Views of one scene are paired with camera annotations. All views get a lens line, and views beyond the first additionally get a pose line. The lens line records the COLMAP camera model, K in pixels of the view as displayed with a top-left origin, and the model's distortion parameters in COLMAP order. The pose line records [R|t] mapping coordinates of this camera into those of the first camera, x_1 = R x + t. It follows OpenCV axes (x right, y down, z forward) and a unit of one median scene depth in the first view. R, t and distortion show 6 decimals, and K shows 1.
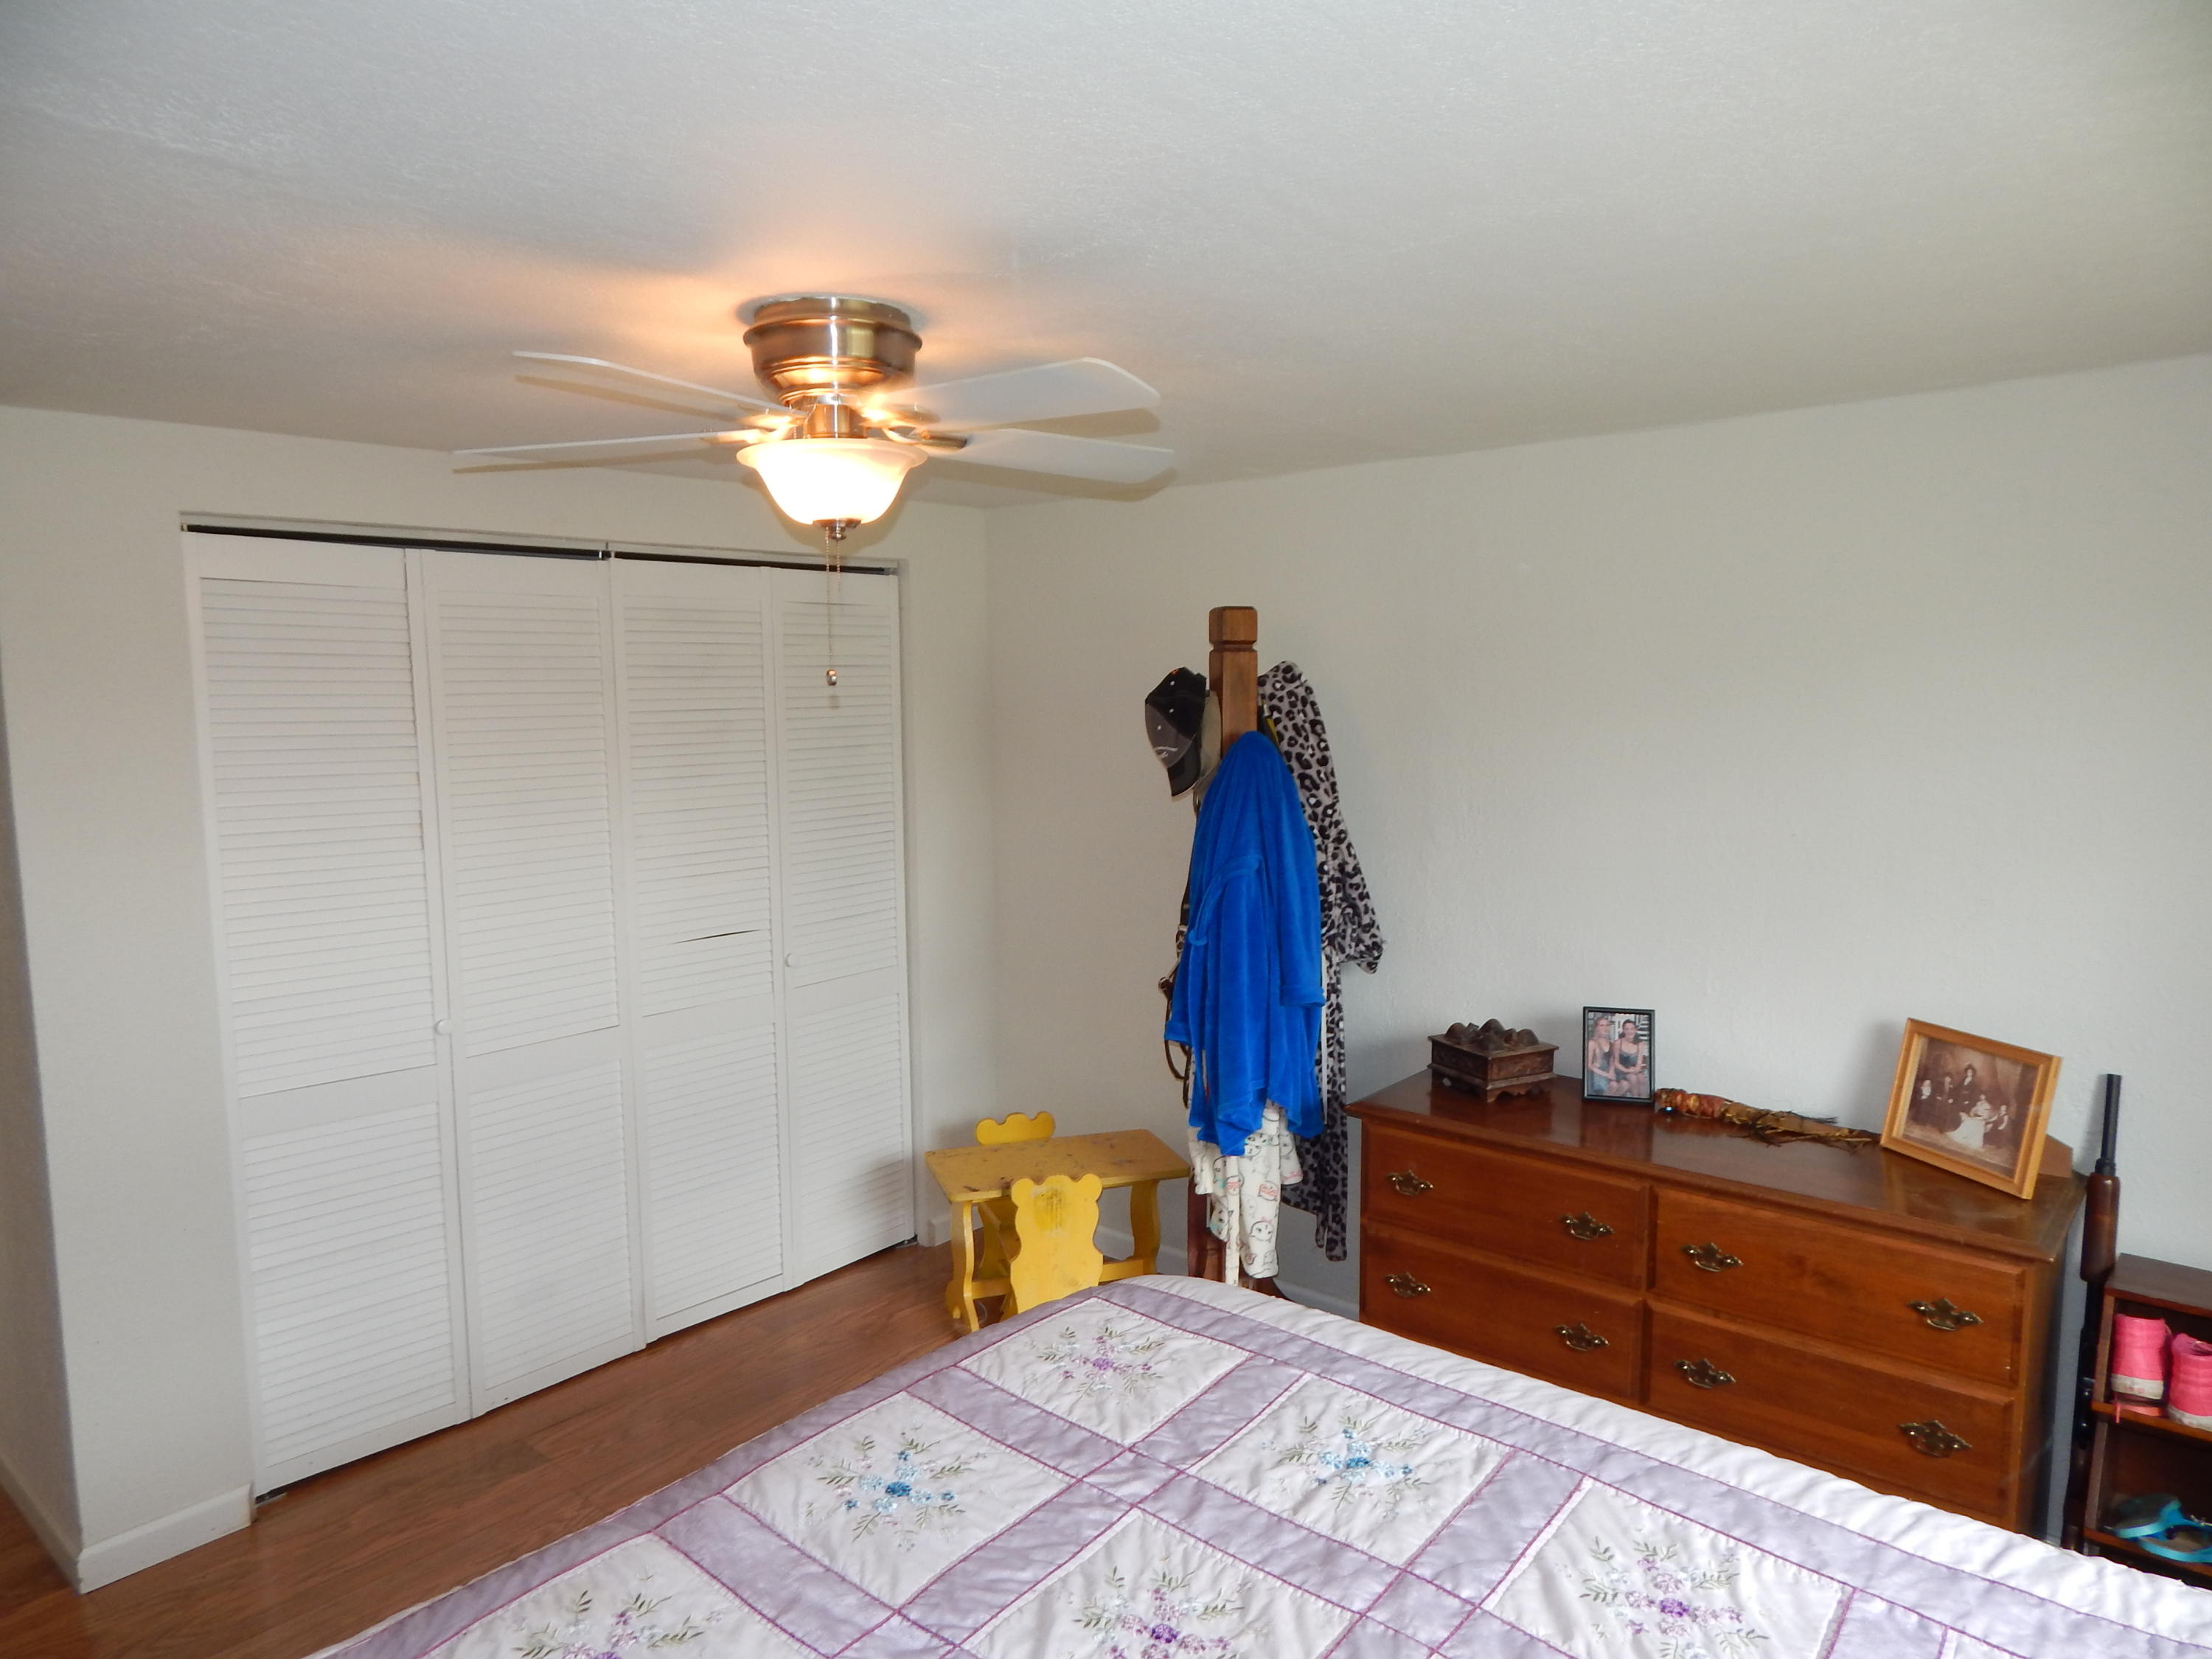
lens RADIAL K [[1470.9, 0, 1092.6], [0, 1470.9, 829.8], [0, 0, 1]] dist [0.002208, -0.006690]
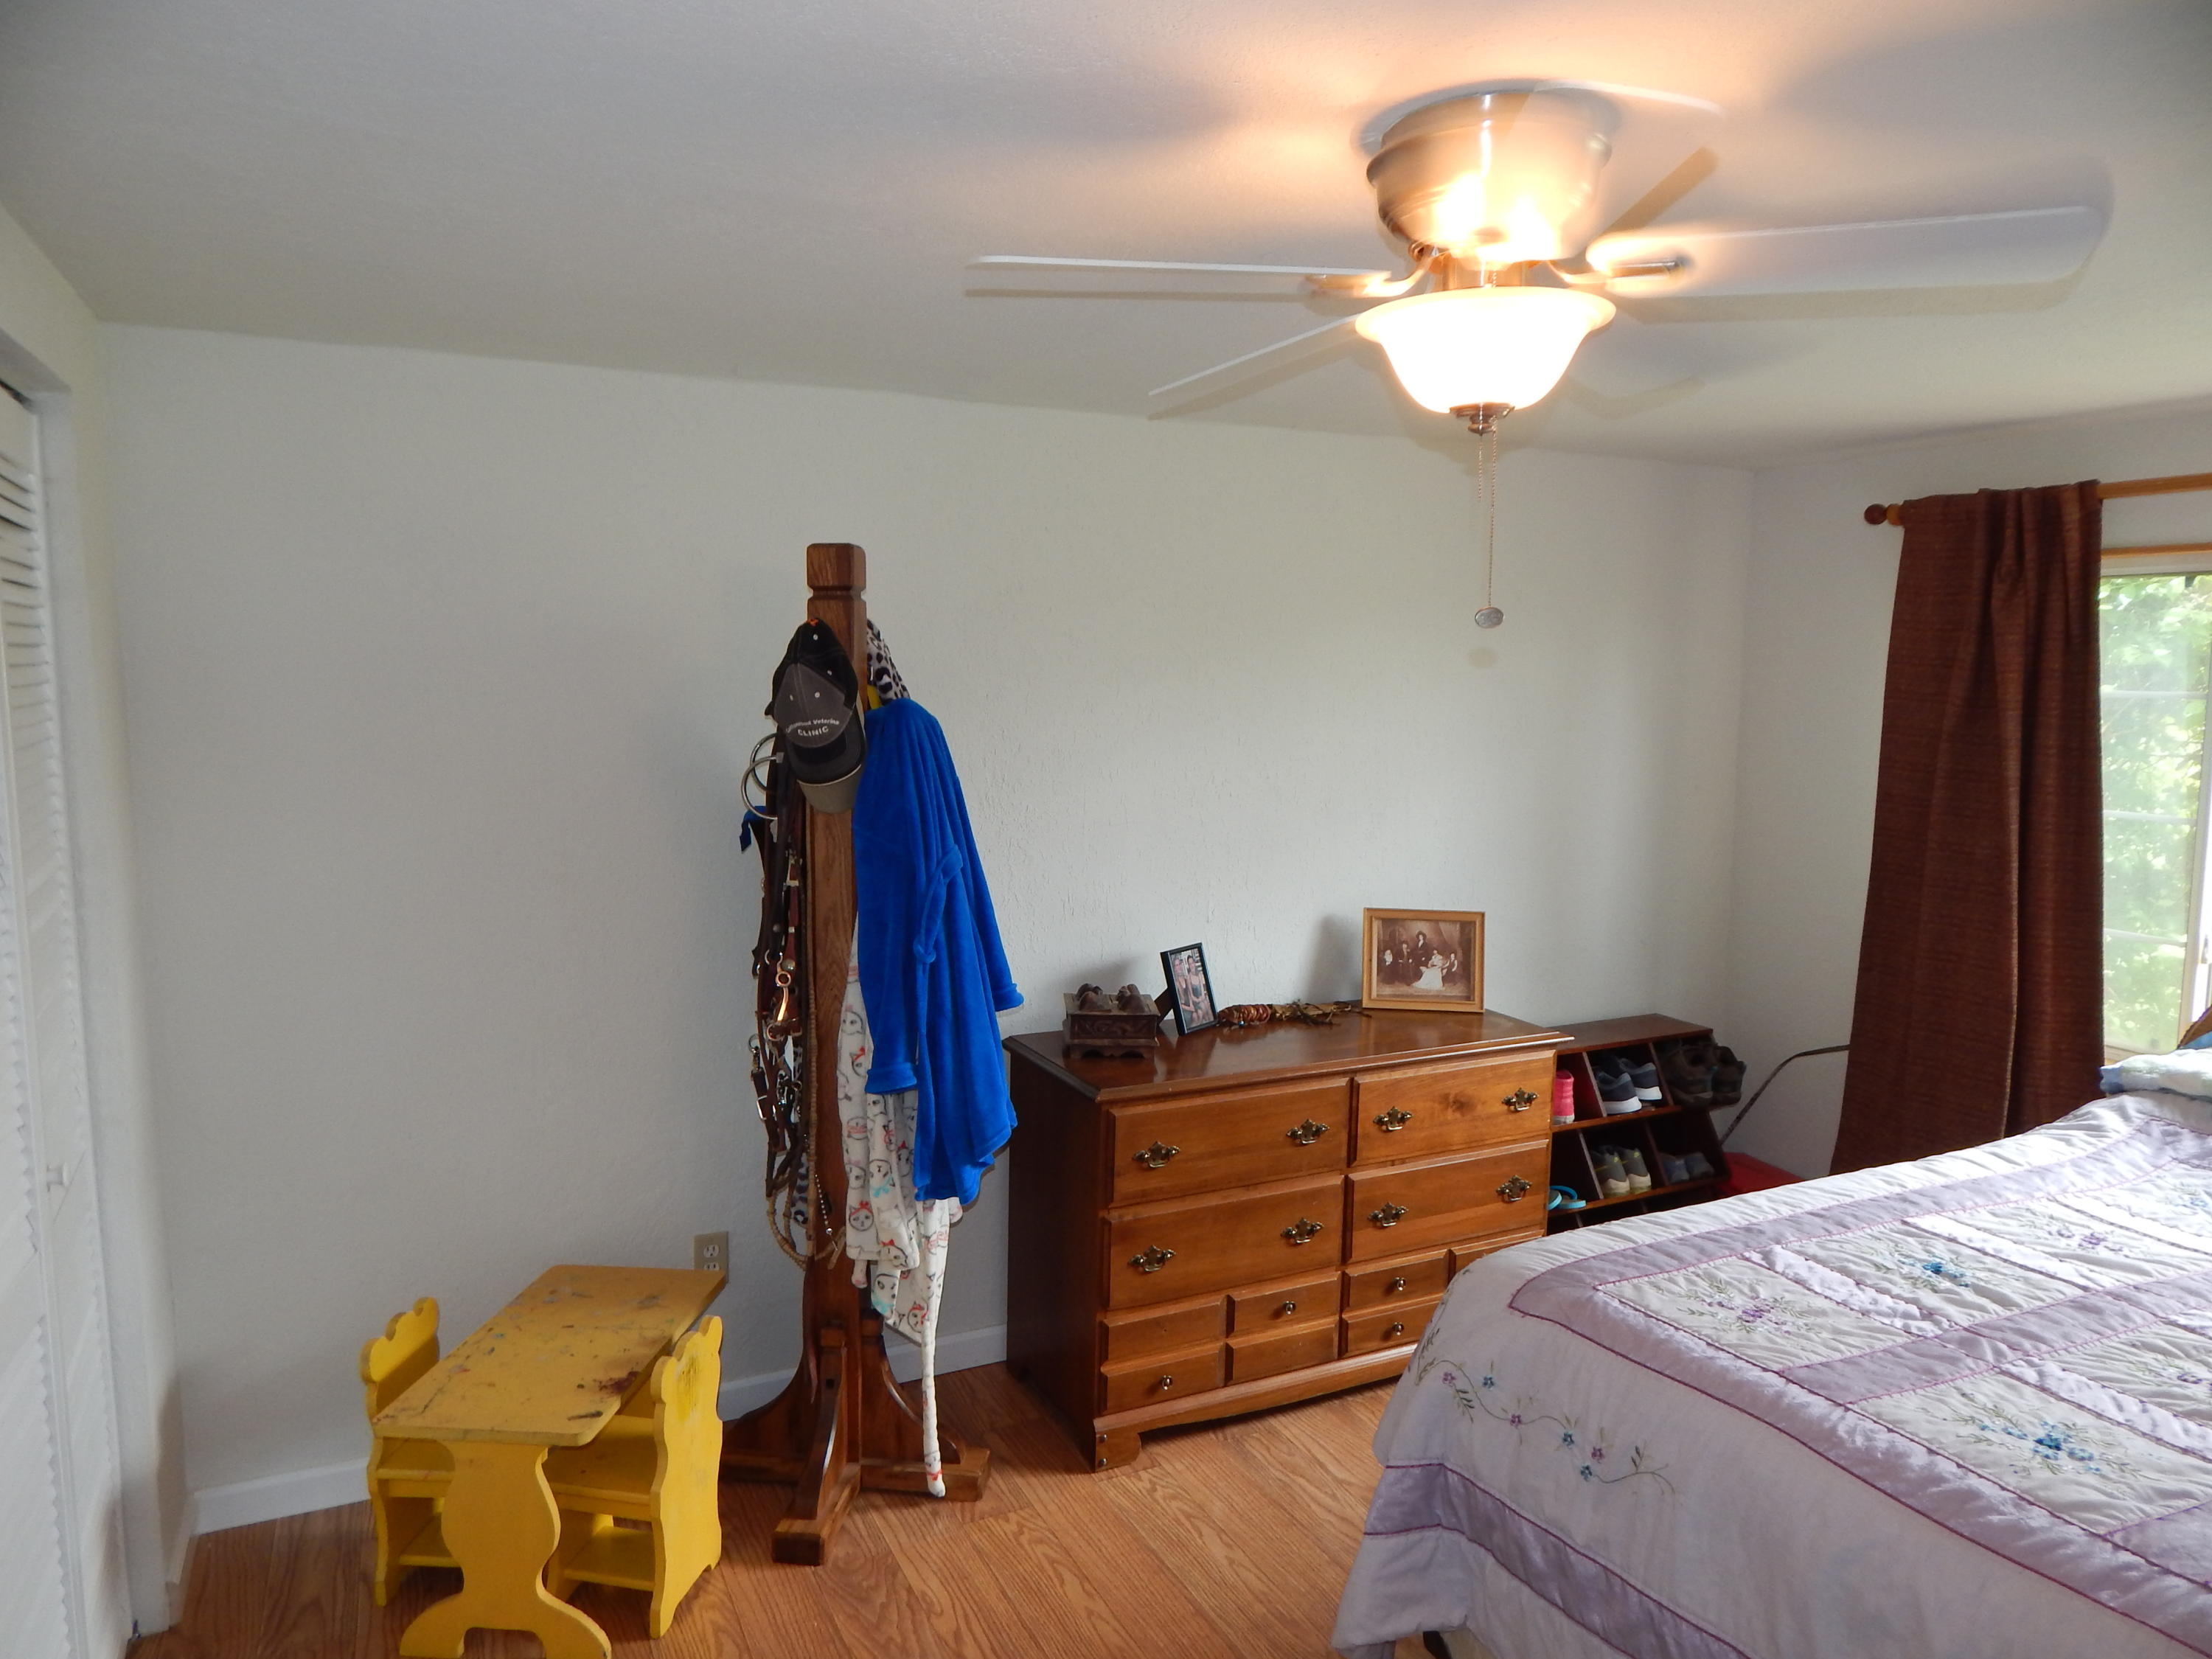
lens RADIAL K [[1494.0, 0, 1093.5], [0, 1494.0, 798.1], [0, 0, 1]] dist [0.002417, -0.003254]
pose [[0.403989, -0.084198, 0.910881, -0.797304], [0.077594, 0.995320, 0.057589, -0.070375], [-0.911467, 0.047414, 0.408632, 0.694808]]
